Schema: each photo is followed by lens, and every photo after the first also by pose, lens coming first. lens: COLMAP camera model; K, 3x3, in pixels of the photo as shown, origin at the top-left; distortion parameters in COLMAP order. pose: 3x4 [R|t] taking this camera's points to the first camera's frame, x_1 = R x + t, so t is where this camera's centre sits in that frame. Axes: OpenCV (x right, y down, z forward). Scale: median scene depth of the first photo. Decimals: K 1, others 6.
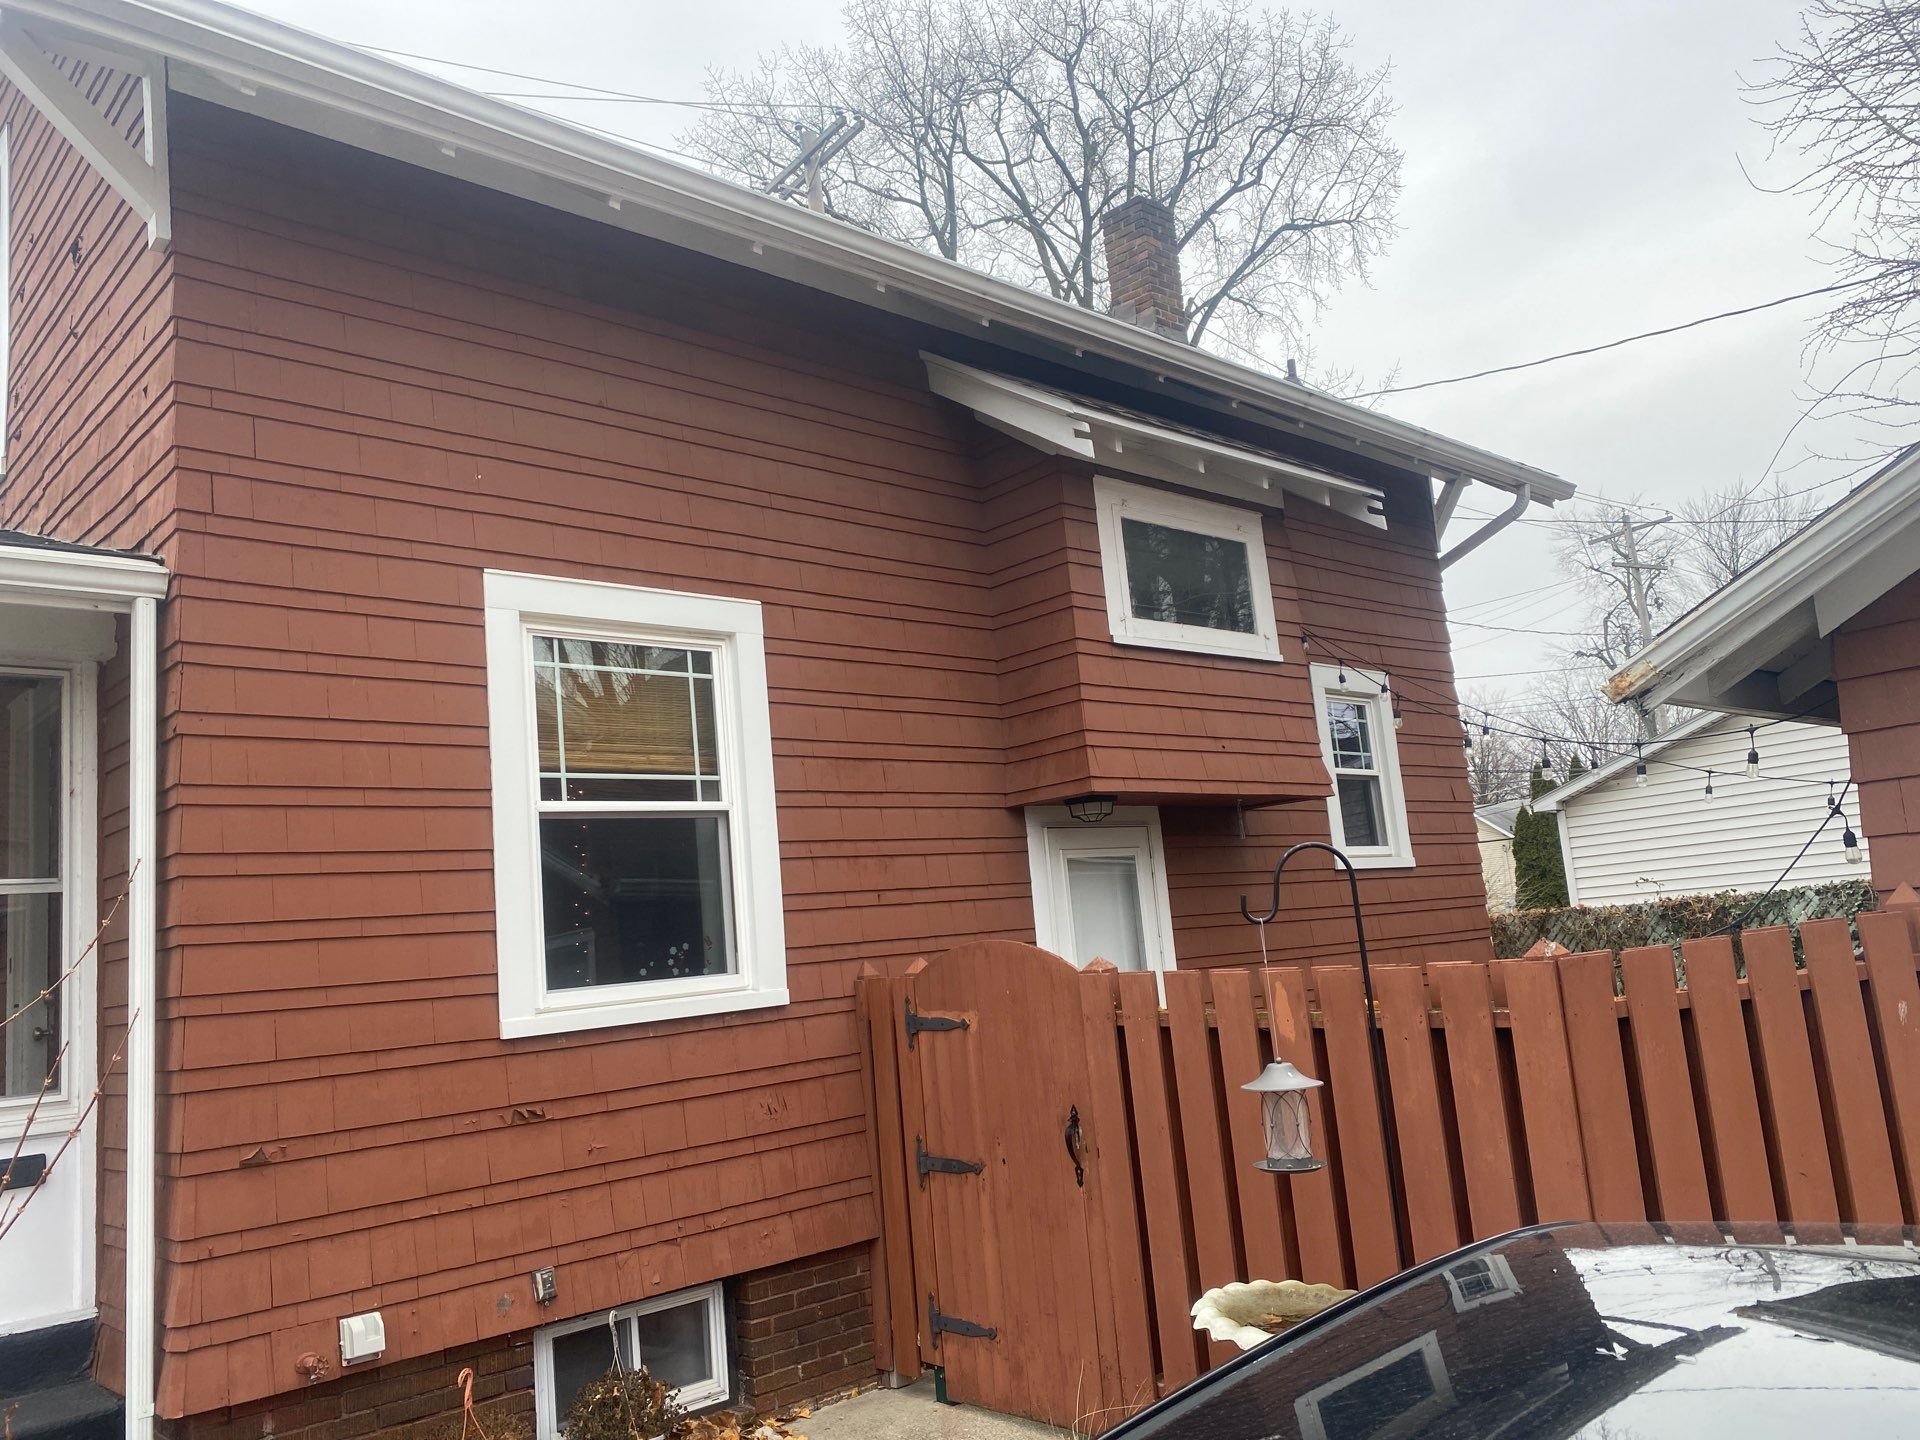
lens RADIAL K [[1459.0, 0, 1027.5], [0, 1459.0, 724.0], [0, 0, 1]] dist [0.036799, -0.003505]
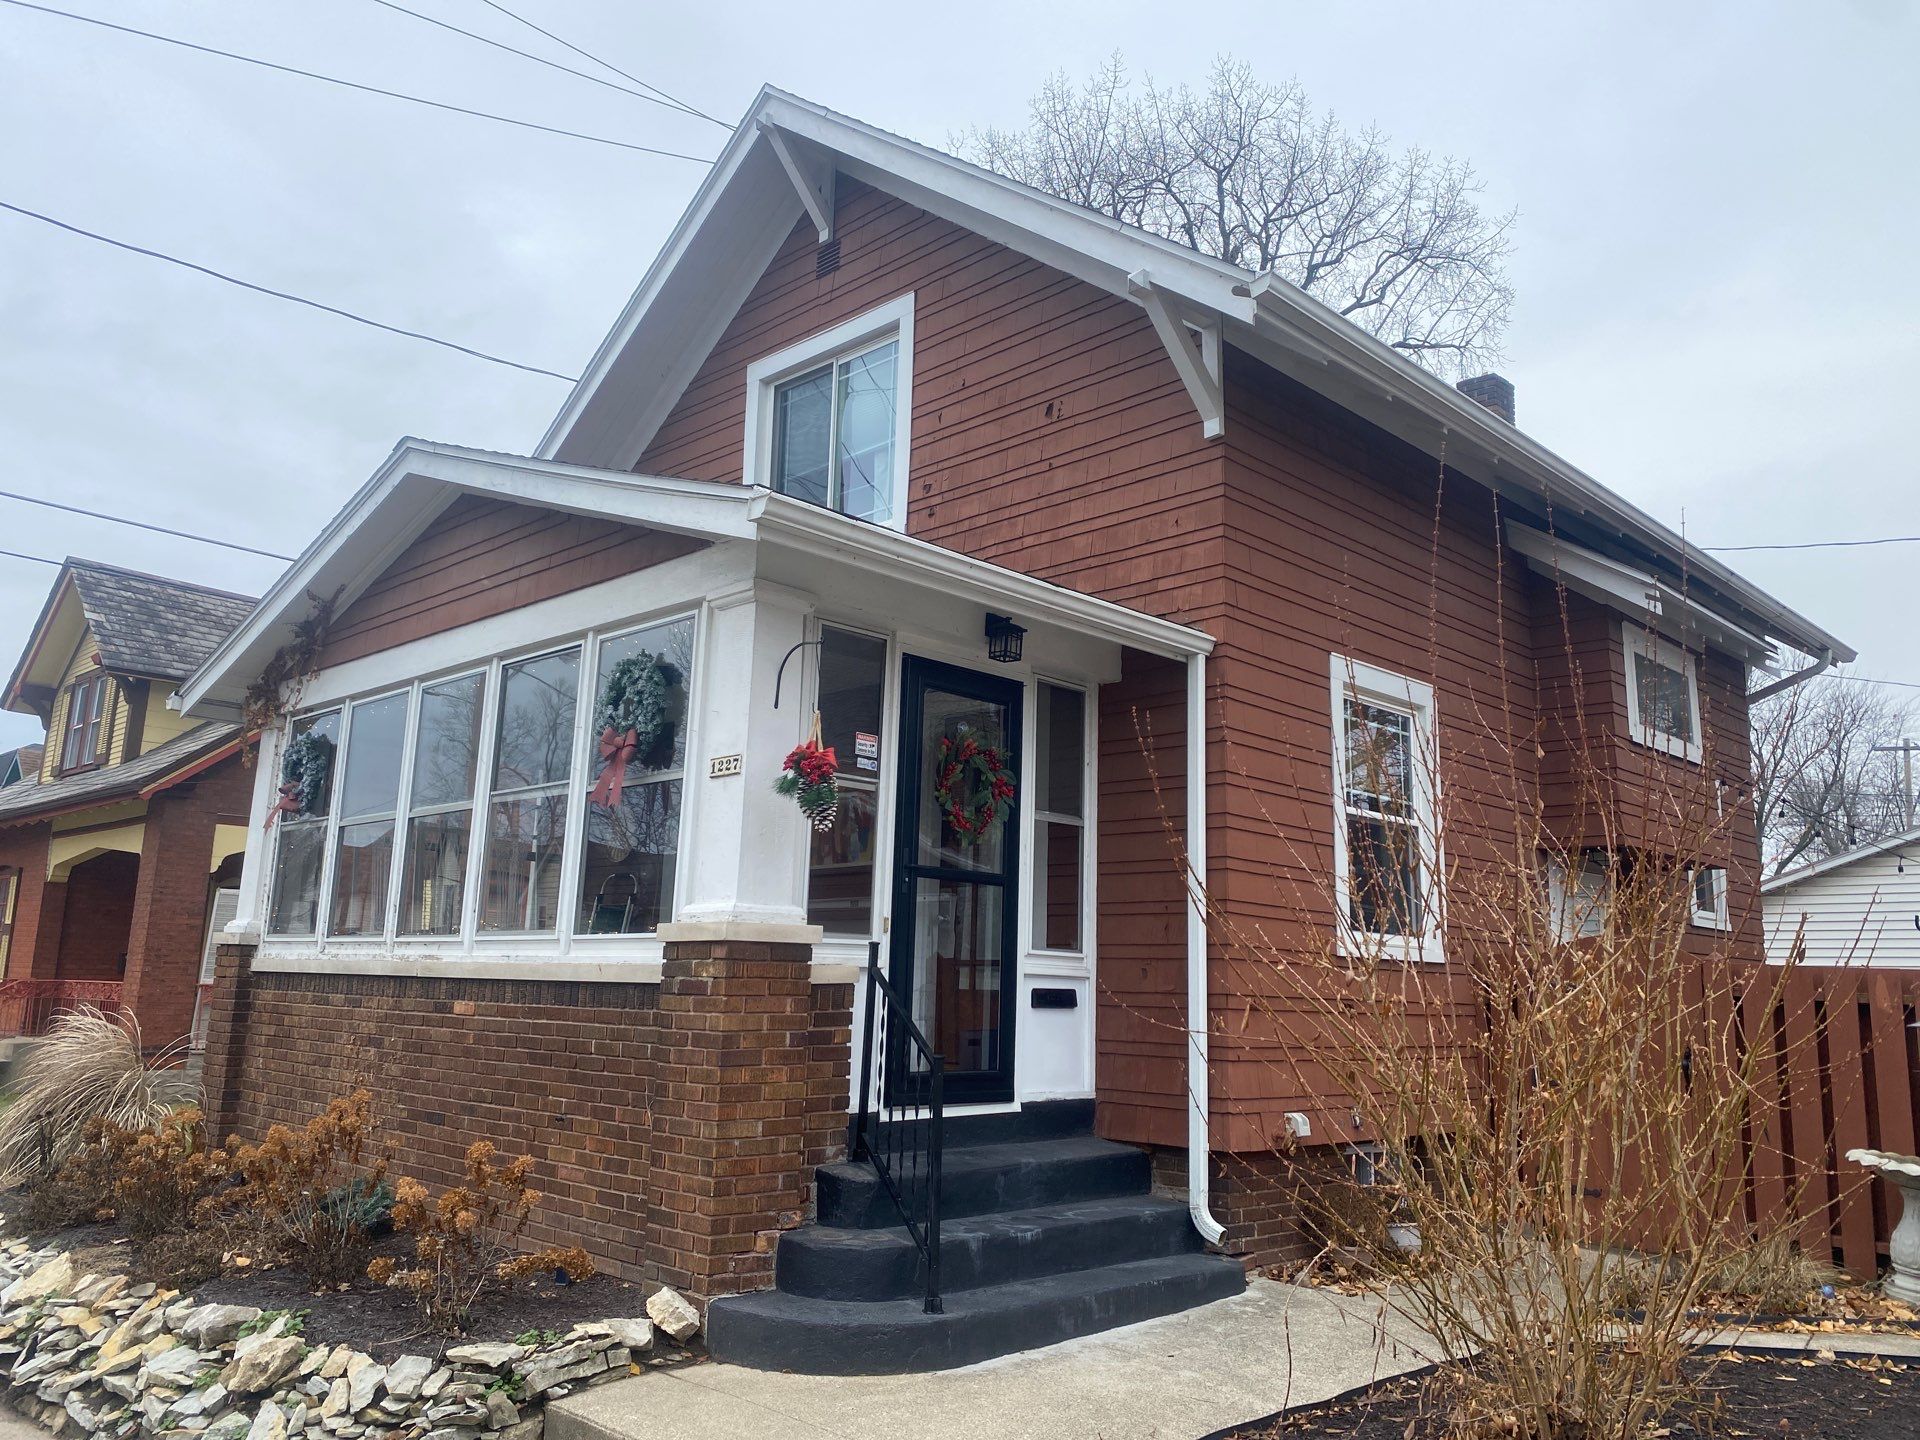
lens RADIAL K [[1459.0, 0, 1027.5], [0, 1459.0, 724.0], [0, 0, 1]] dist [0.036799, -0.003505]
pose [[0.992569, 0.119820, 0.021199, -0.456151], [-0.119068, 0.992313, -0.033725, 0.037669], [-0.025077, 0.030951, 0.999206, -0.334747]]
